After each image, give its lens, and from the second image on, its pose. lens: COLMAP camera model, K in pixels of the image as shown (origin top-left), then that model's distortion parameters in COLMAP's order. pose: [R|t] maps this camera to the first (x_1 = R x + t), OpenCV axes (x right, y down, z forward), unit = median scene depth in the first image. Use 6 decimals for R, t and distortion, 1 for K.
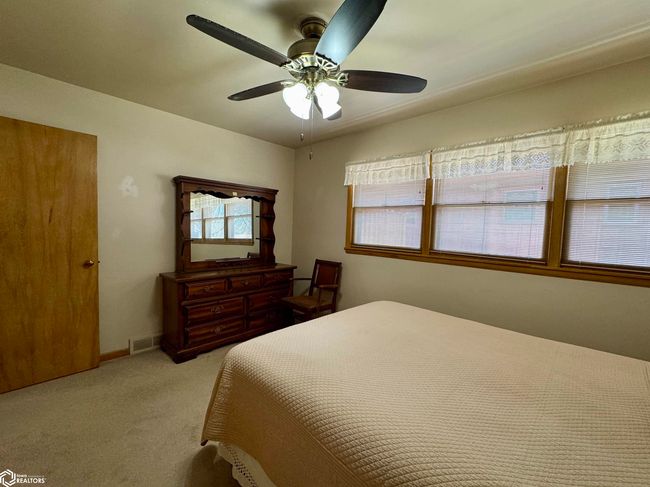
lens RADIAL K [[277.6, 0, 325.0], [0, 277.6, 243.5], [0, 0, 1]] dist [0.000174, -0.000307]
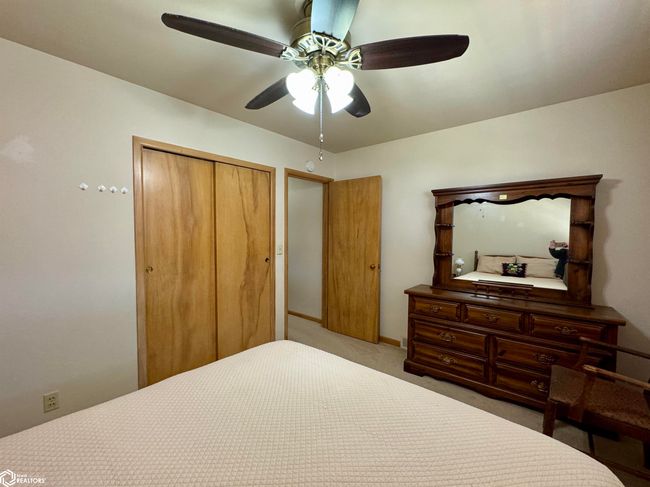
lens RADIAL K [[277.6, 0, 325.0], [0, 277.6, 243.5], [0, 0, 1]] dist [0.000174, -0.000307]
pose [[0.055239, 0.005654, -0.998457, 0.467745], [-0.064812, 0.997895, 0.002065, -0.028224], [0.996367, 0.064598, 0.055489, 0.575988]]
